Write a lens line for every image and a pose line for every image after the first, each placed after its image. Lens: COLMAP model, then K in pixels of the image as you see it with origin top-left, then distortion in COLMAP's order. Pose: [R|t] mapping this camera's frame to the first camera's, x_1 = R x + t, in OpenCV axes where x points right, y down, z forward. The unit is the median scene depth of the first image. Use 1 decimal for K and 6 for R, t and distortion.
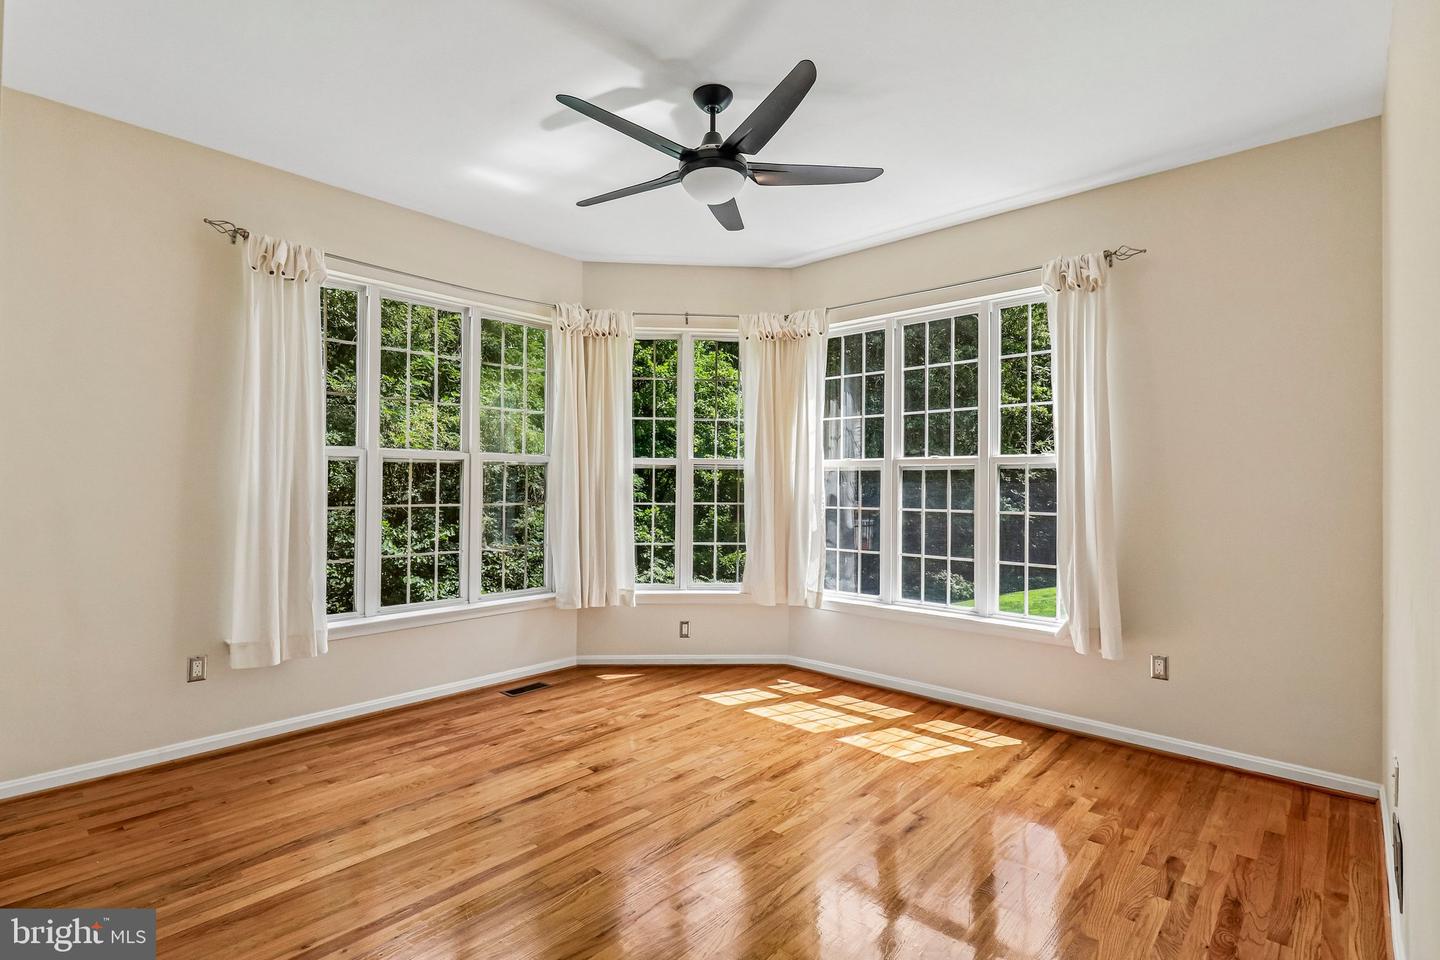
lens RADIAL K [[676.6, 0, 719.9], [0, 676.6, 474.9], [0, 0, 1]] dist [-0.000372, -0.000863]
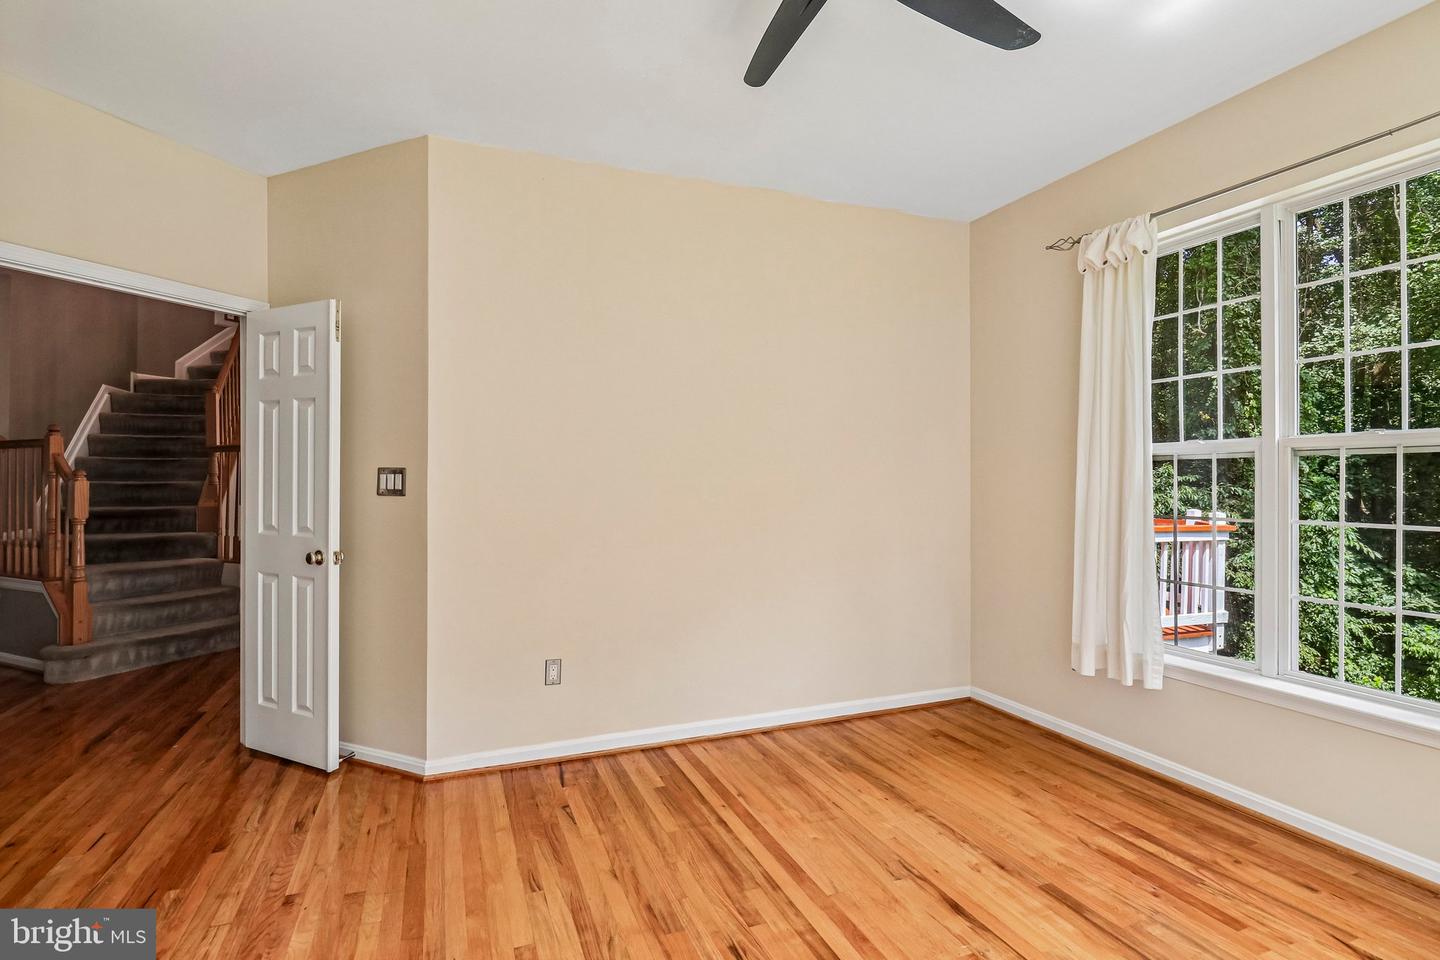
lens RADIAL K [[676.6, 0, 719.9], [0, 676.6, 474.9], [0, 0, 1]] dist [-0.000372, -0.000863]
pose [[-0.424603, -0.014952, -0.905256, 0.485647], [0.005137, 0.999808, -0.018923, 0.005345], [0.905365, -0.012685, -0.424445, 0.997201]]
